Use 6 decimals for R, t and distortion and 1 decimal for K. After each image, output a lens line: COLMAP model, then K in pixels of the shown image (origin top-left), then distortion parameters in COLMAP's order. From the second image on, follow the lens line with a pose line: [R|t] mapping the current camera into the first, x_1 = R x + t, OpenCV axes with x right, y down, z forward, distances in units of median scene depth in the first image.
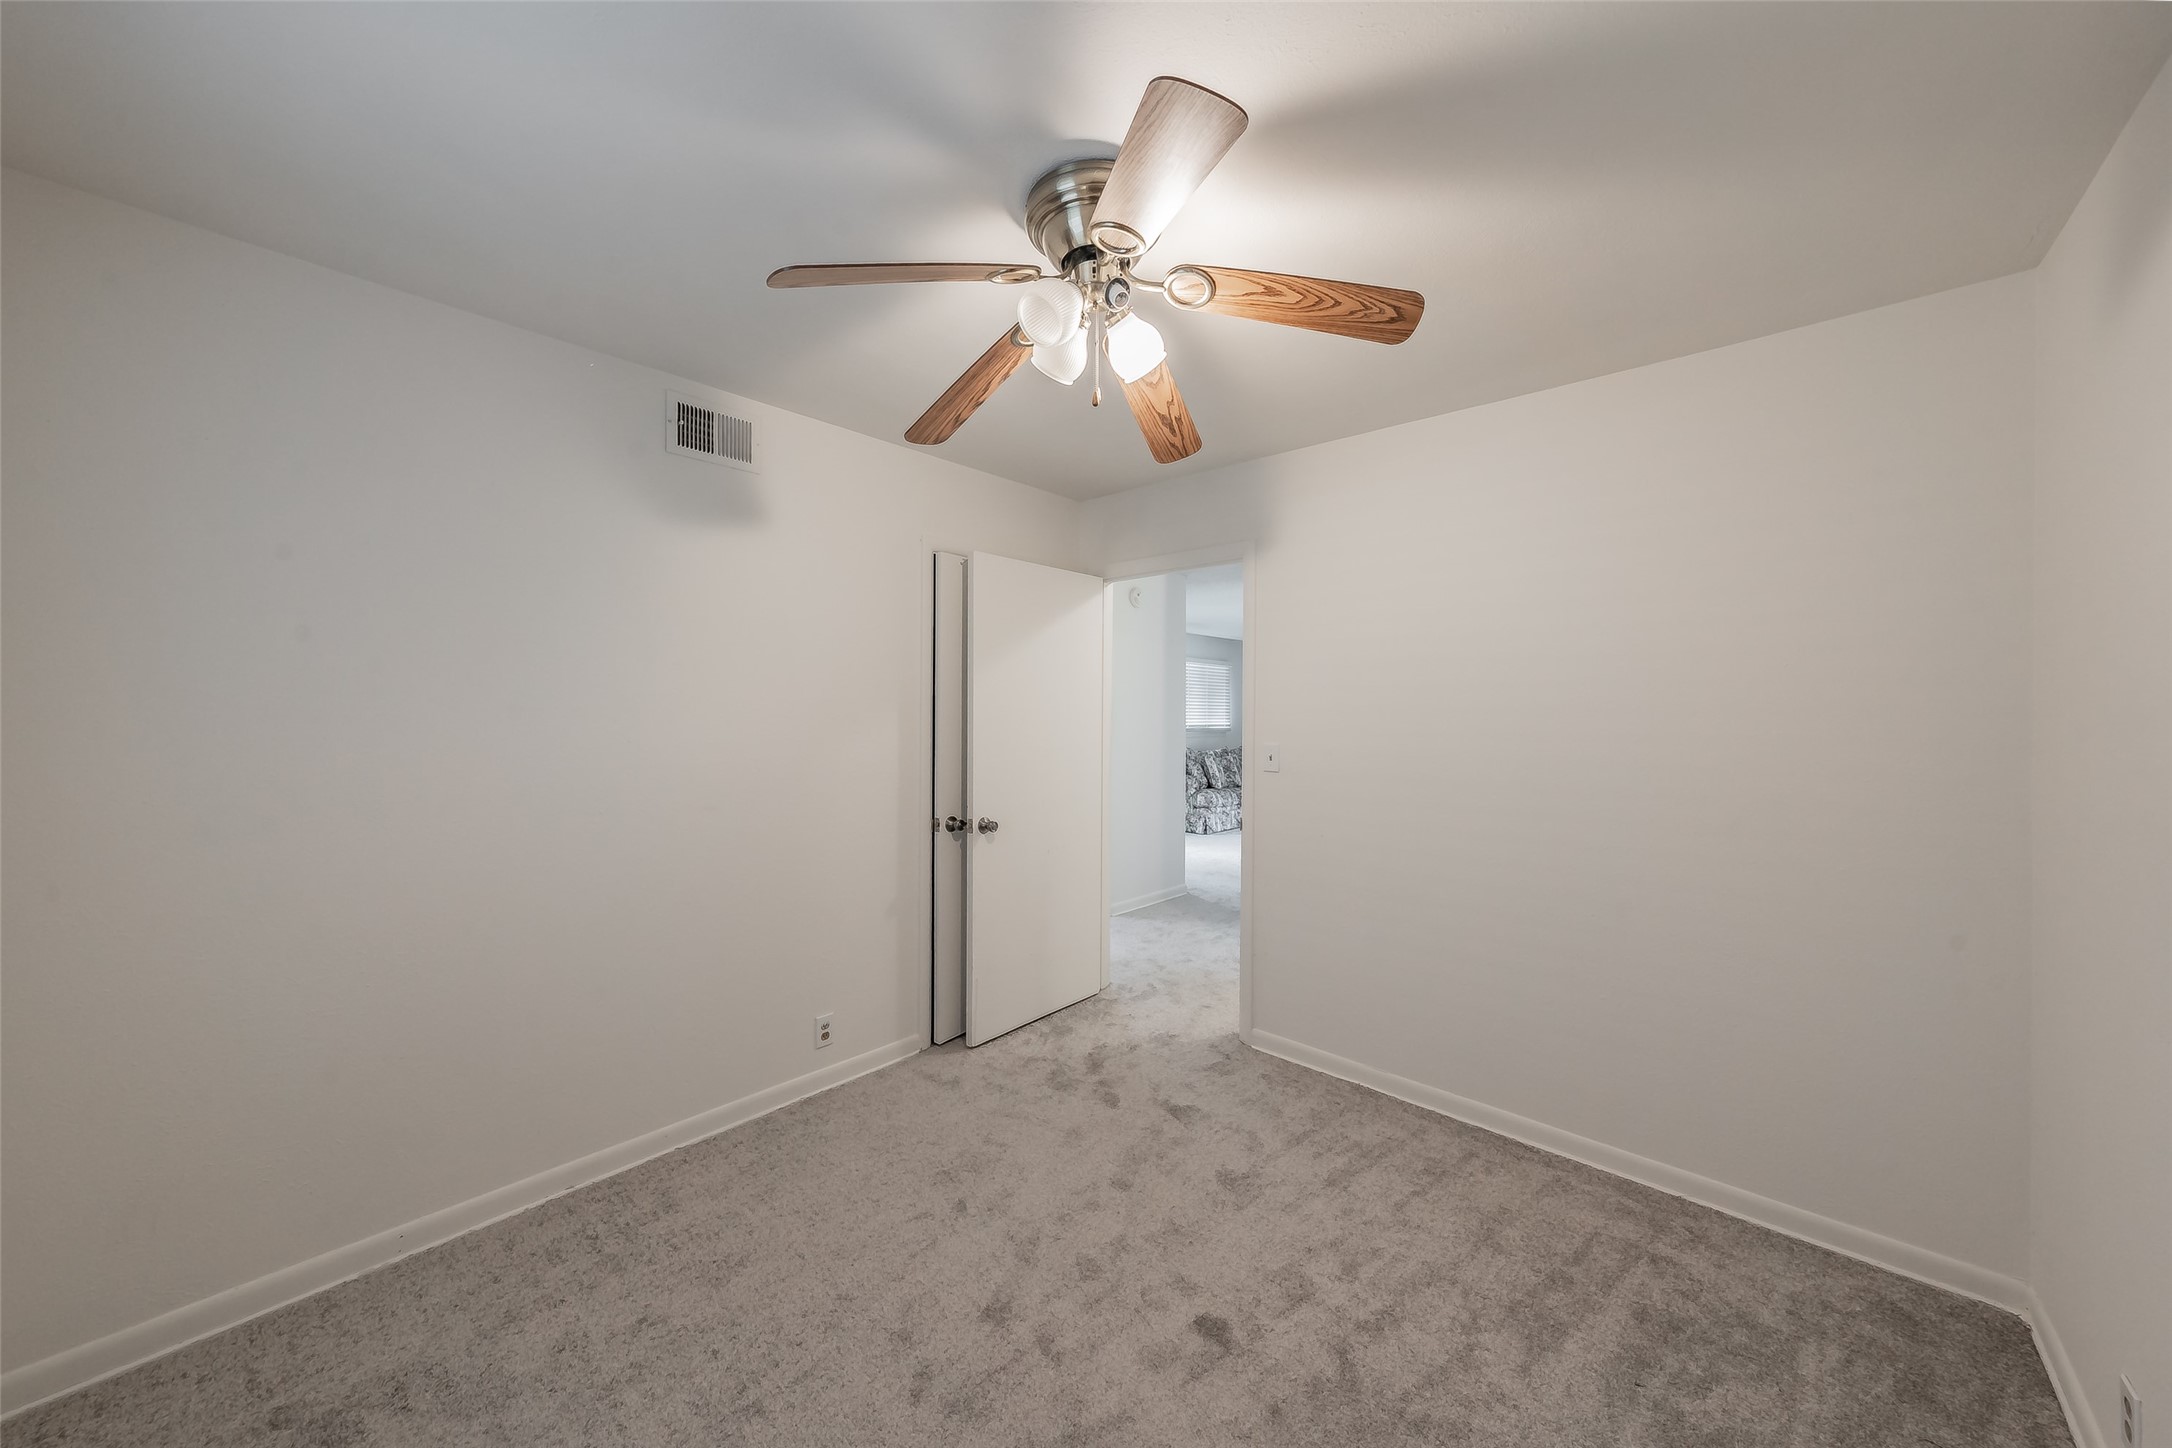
lens RADIAL K [[752.8, 0, 1086.0], [0, 752.8, 724.0], [0, 0, 1]] dist [0.000417, 0.000002]
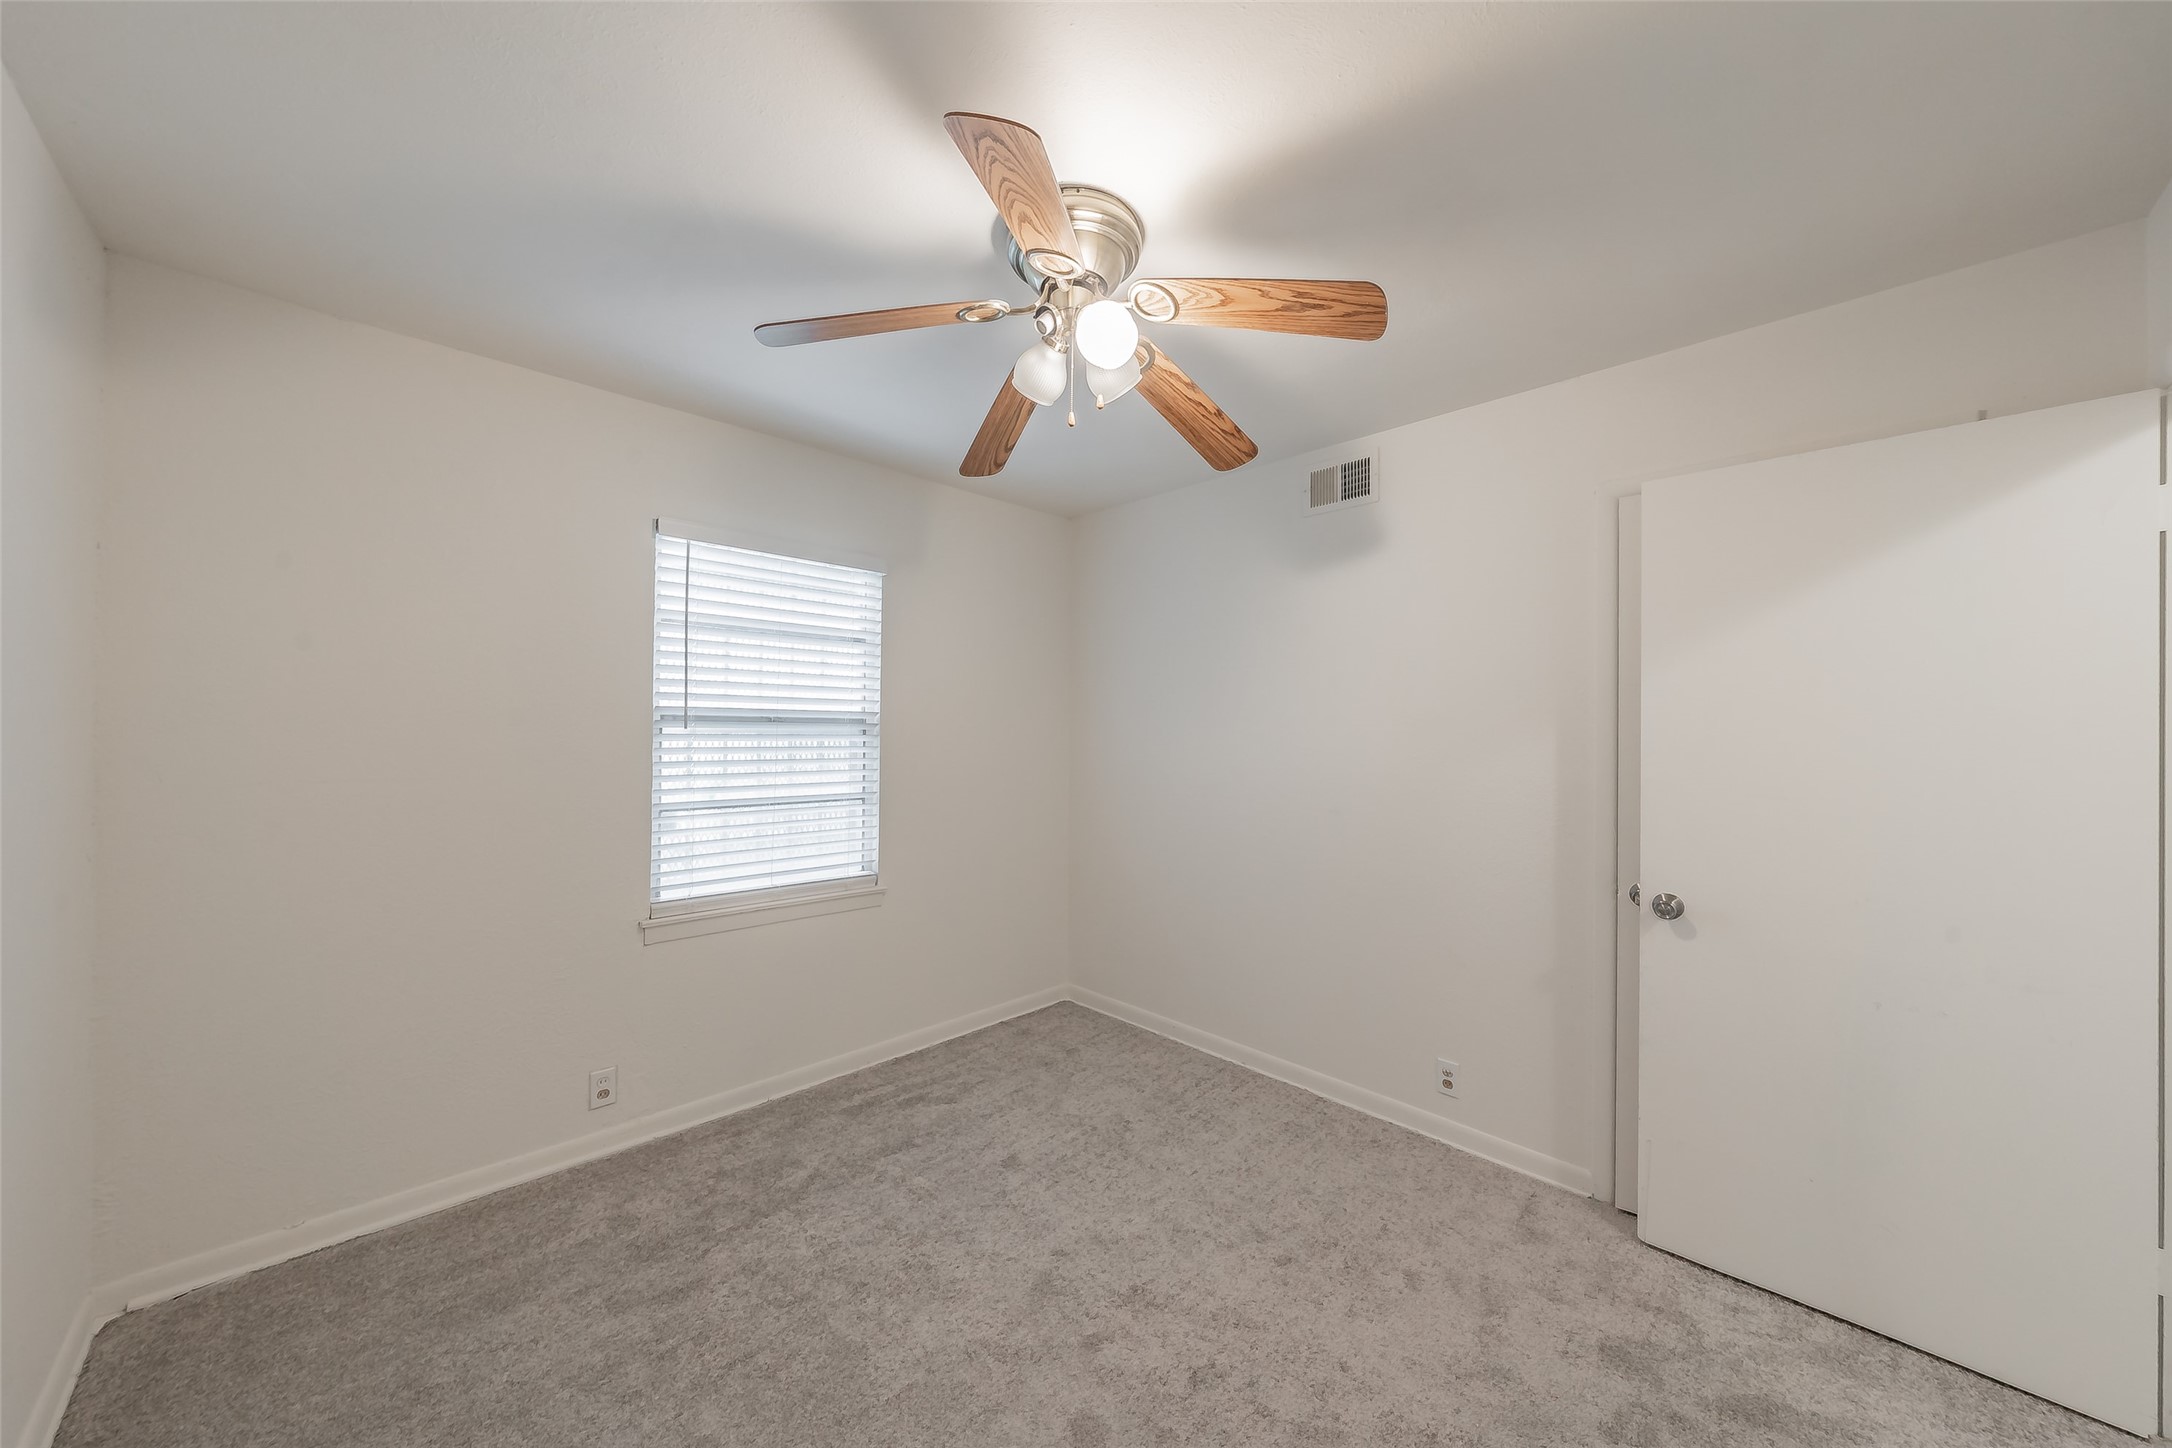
lens RADIAL K [[752.8, 0, 1086.0], [0, 752.8, 724.0], [0, 0, 1]] dist [0.000417, 0.000002]
pose [[-0.049794, -0.006251, -0.998740, 0.645407], [-0.024124, 0.999696, -0.005055, -0.005190], [0.998468, 0.023842, -0.049929, 0.660156]]
